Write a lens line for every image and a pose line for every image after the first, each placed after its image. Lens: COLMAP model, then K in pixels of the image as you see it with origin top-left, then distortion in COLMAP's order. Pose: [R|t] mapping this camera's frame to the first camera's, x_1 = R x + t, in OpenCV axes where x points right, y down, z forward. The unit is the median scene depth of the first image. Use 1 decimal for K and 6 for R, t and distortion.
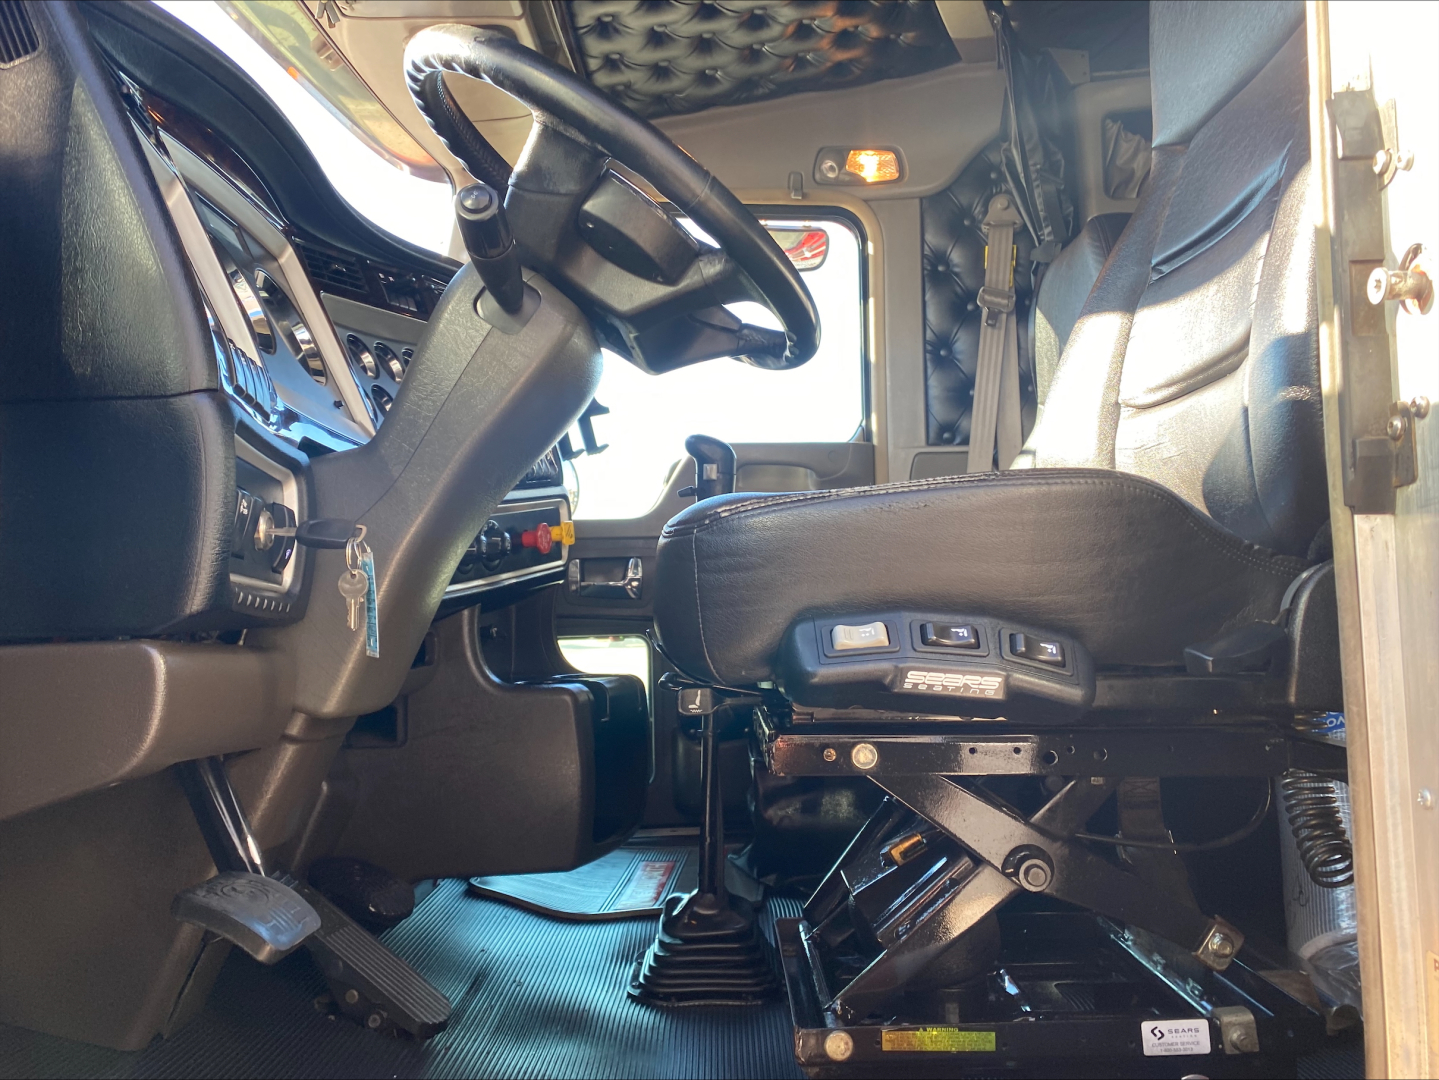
lens RADIAL K [[1060.1, 0, 719.5], [0, 1060.1, 540.0], [0, 0, 1]] dist [0.064348, -0.085066]
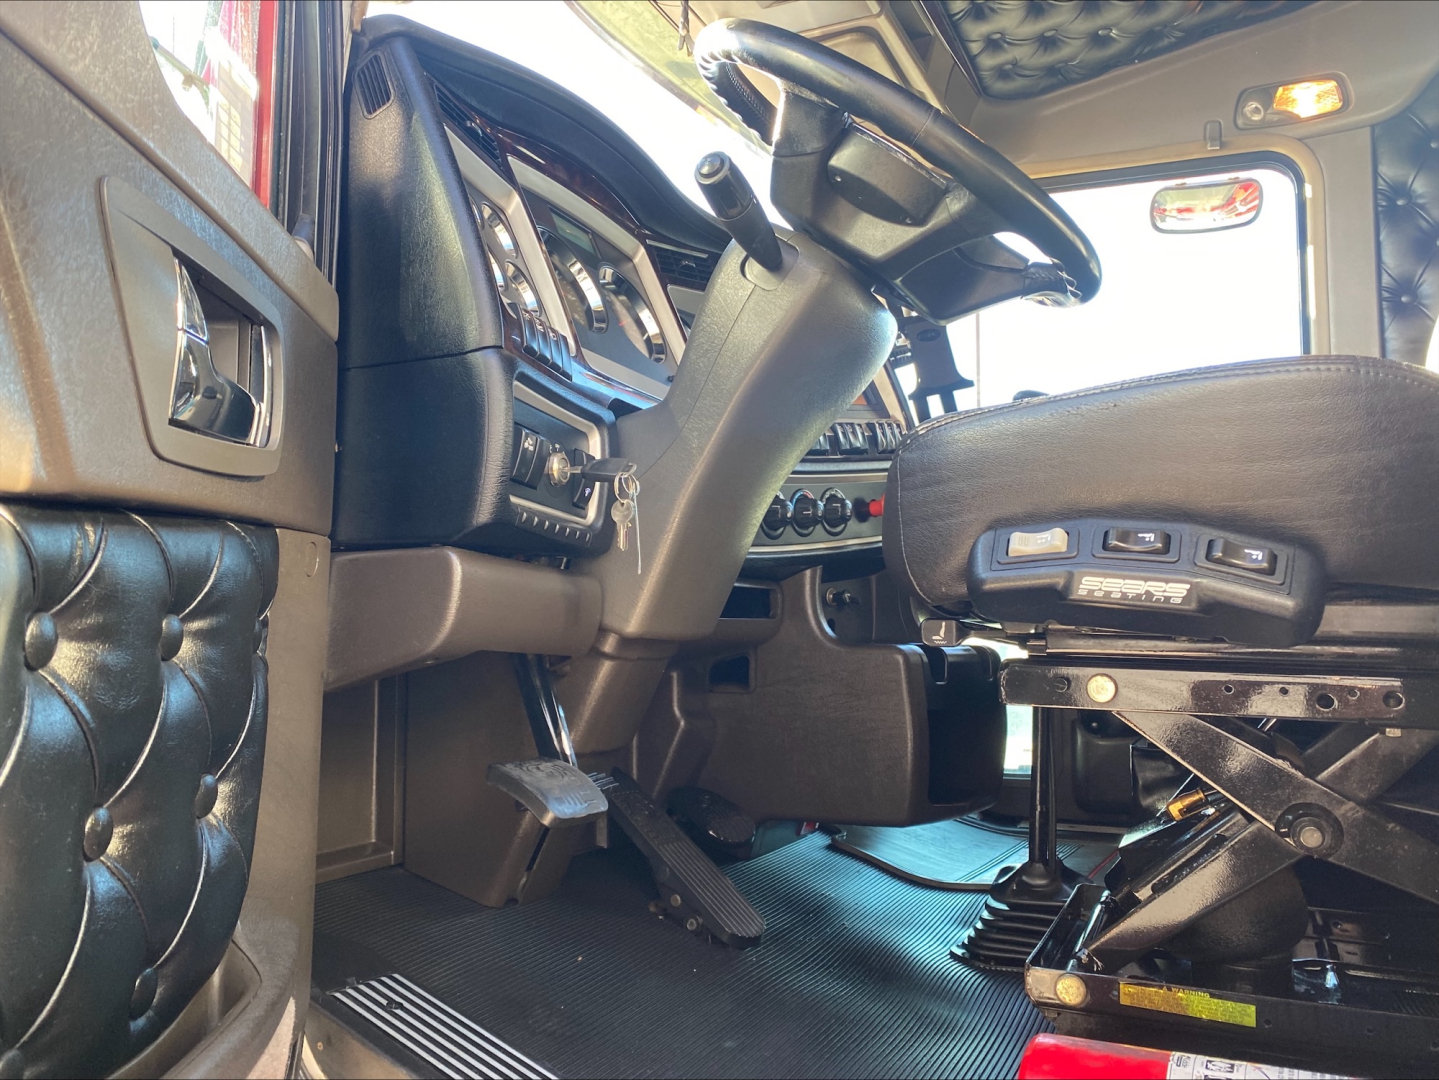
lens RADIAL K [[1045.7, 0, 716.3], [0, 1045.7, 515.7], [0, 0, 1]] dist [0.061660, -0.065615]
pose [[0.909342, -0.013642, -0.415827, 0.192859], [0.002049, 0.999597, -0.028312, 0.067175], [0.416045, 0.024893, 0.909003, 0.004798]]
